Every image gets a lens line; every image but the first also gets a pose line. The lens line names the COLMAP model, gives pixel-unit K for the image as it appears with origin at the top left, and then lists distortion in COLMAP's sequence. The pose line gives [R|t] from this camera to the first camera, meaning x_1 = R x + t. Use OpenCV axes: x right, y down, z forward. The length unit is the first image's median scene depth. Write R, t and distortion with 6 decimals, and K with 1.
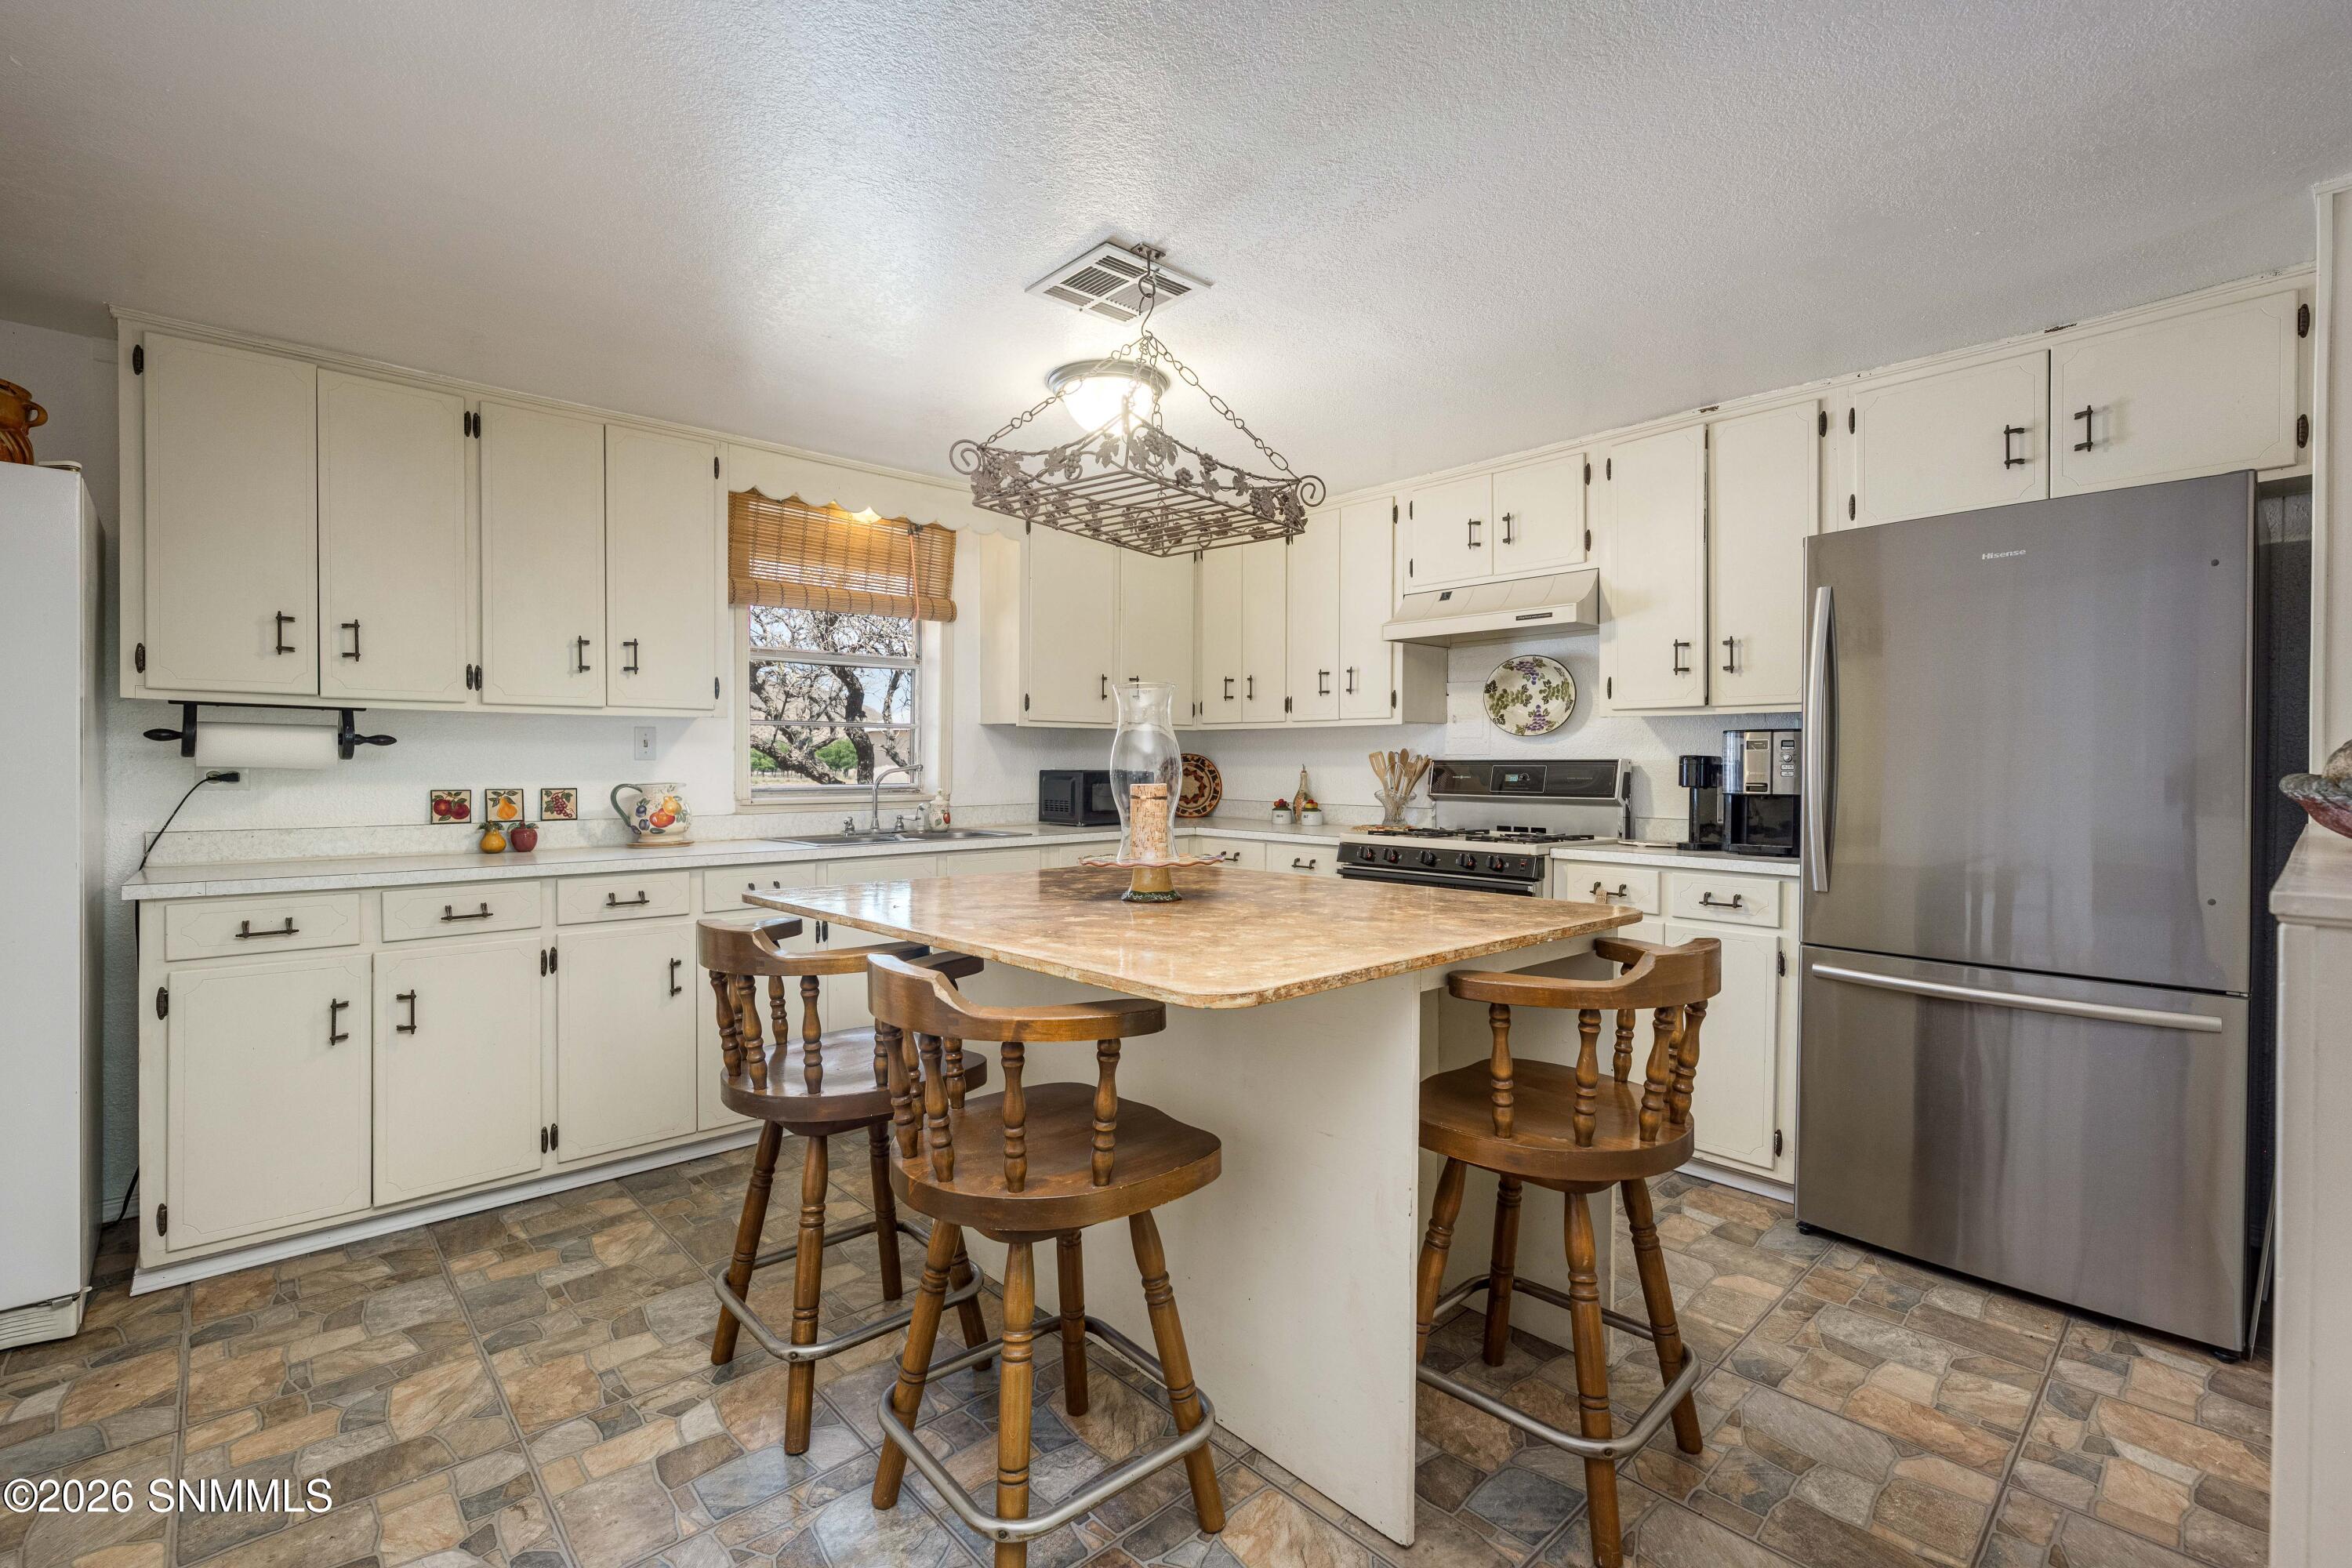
lens RADIAL K [[1054.7, 0, 1188.6], [0, 1054.7, 779.5], [0, 0, 1]] dist [-0.001874, 0.000097]
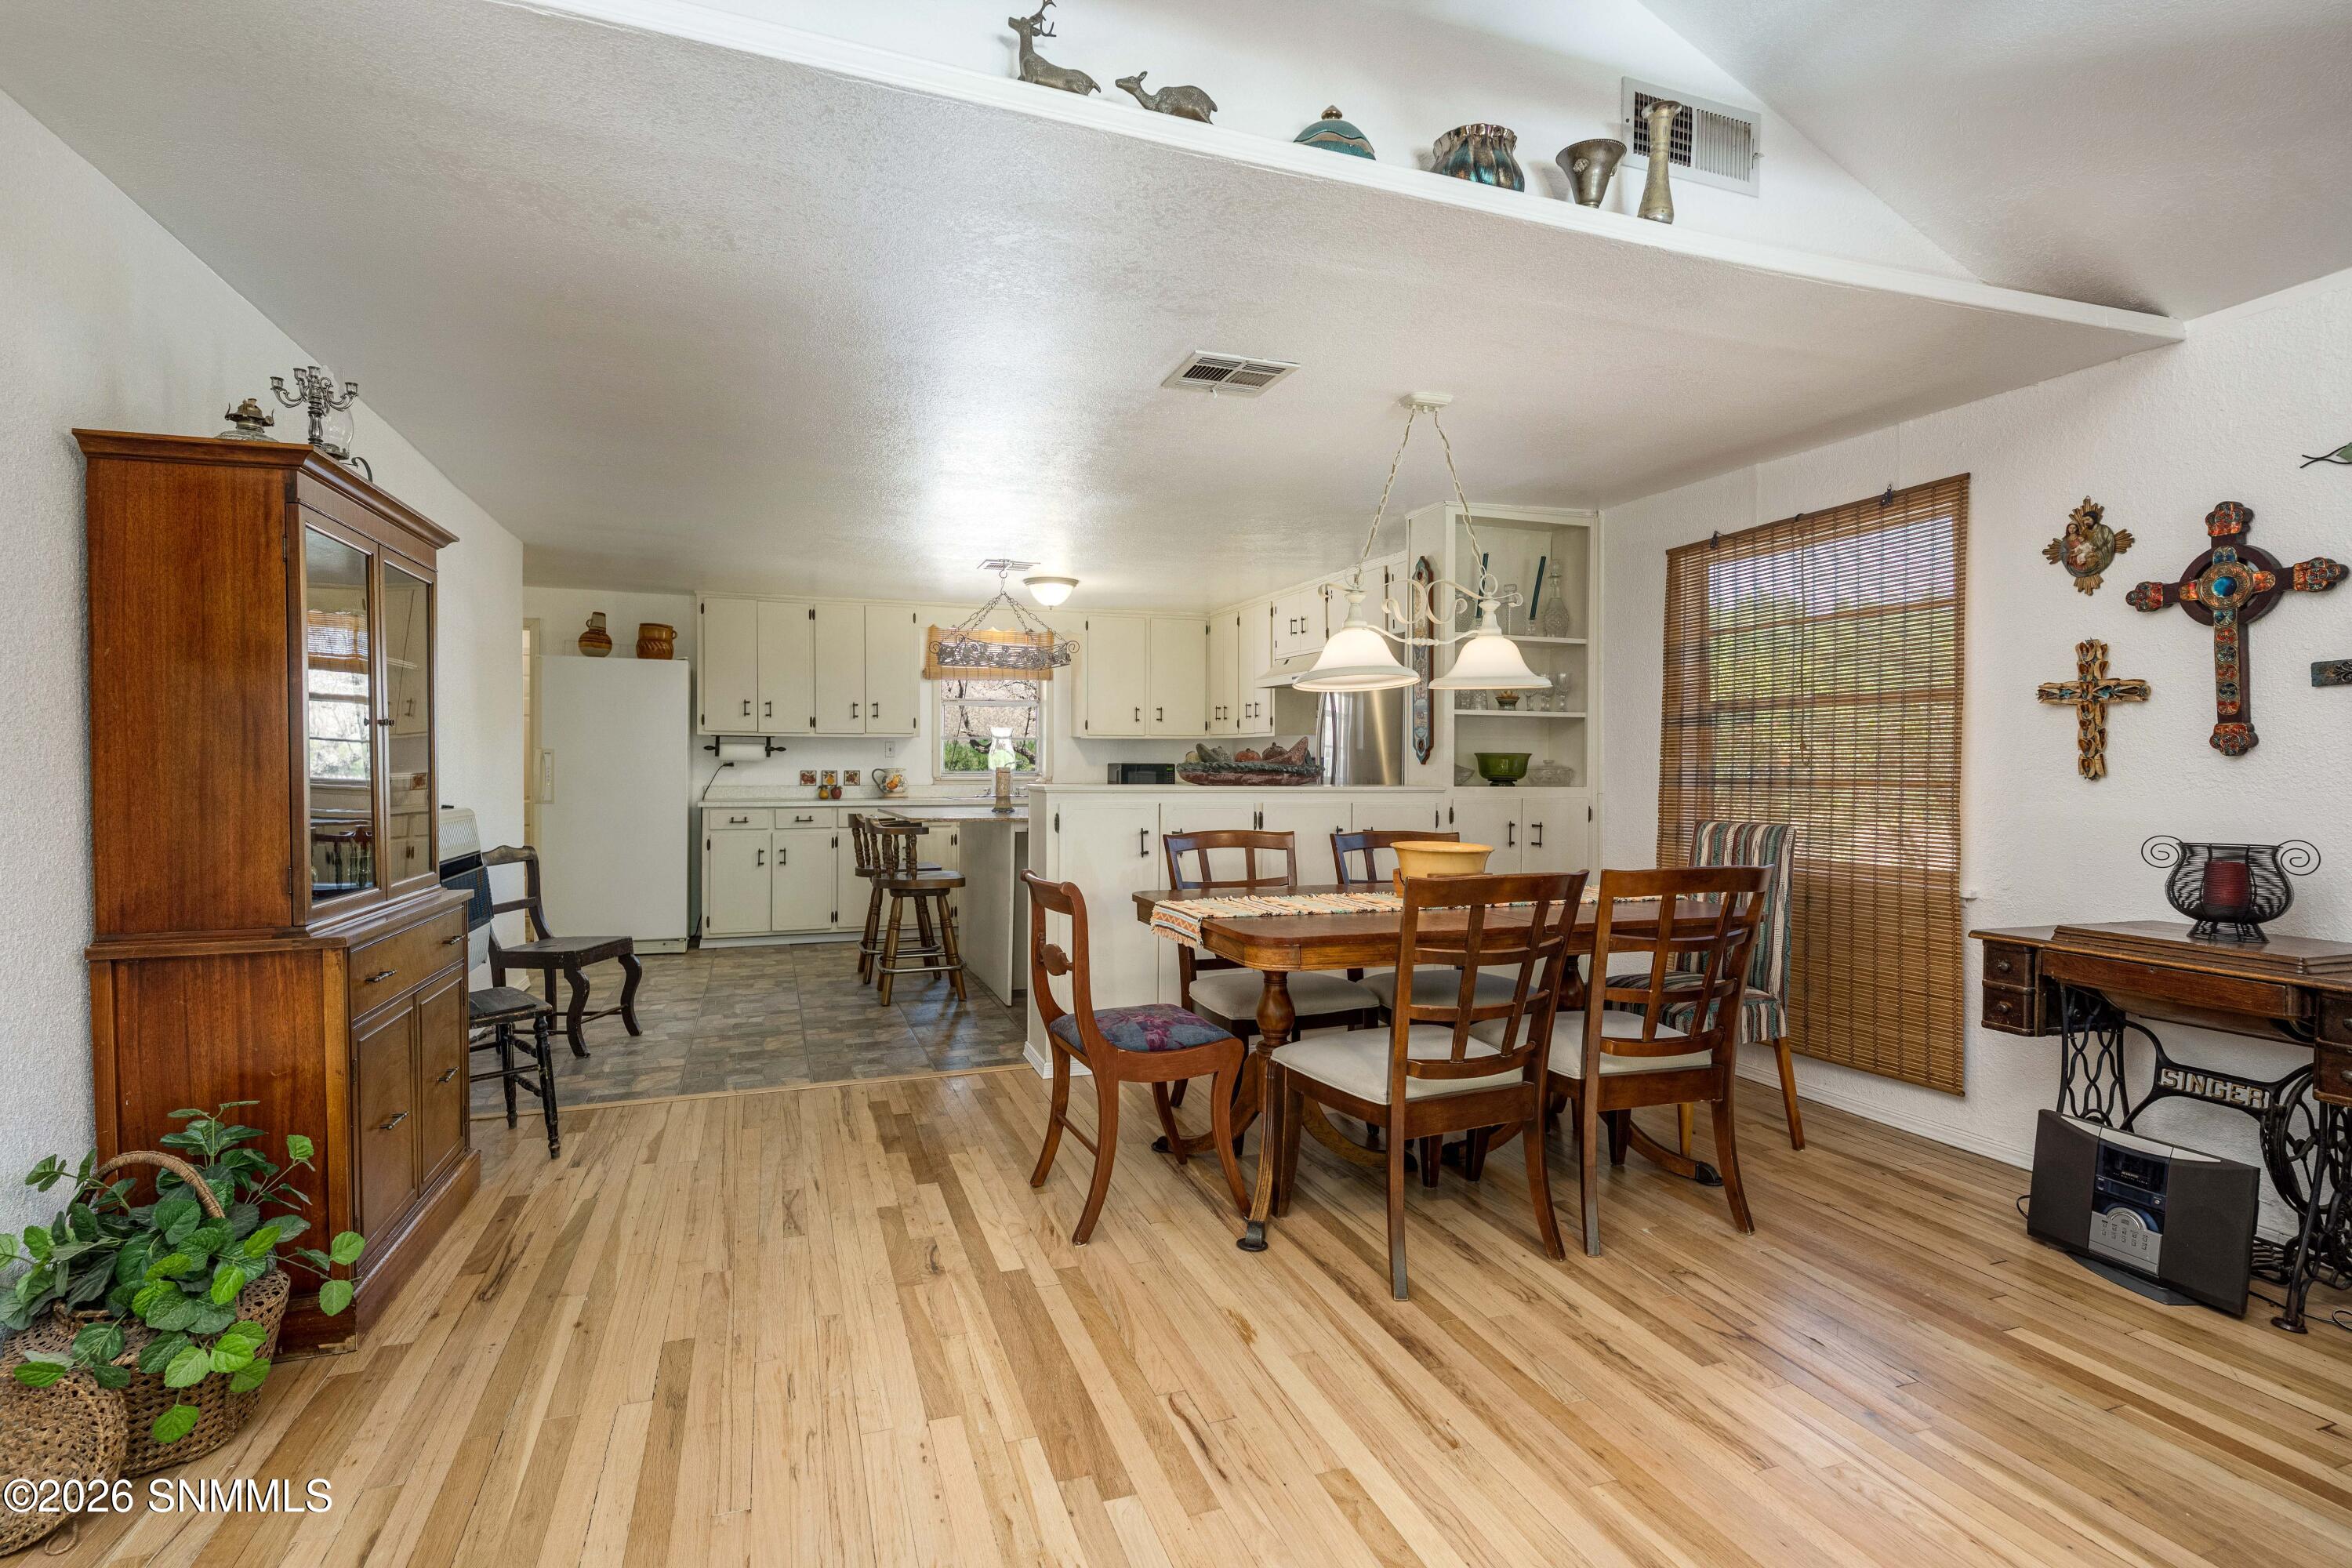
lens RADIAL K [[1120.5, 0, 1167.3], [0, 1120.5, 782.1], [0, 0, 1]] dist [-0.001679, -0.000081]
pose [[0.921389, 0.008934, -0.388539, 1.053315], [-0.006254, 0.999947, 0.008163, 0.011405], [0.388592, -0.005091, 0.921396, -1.023959]]
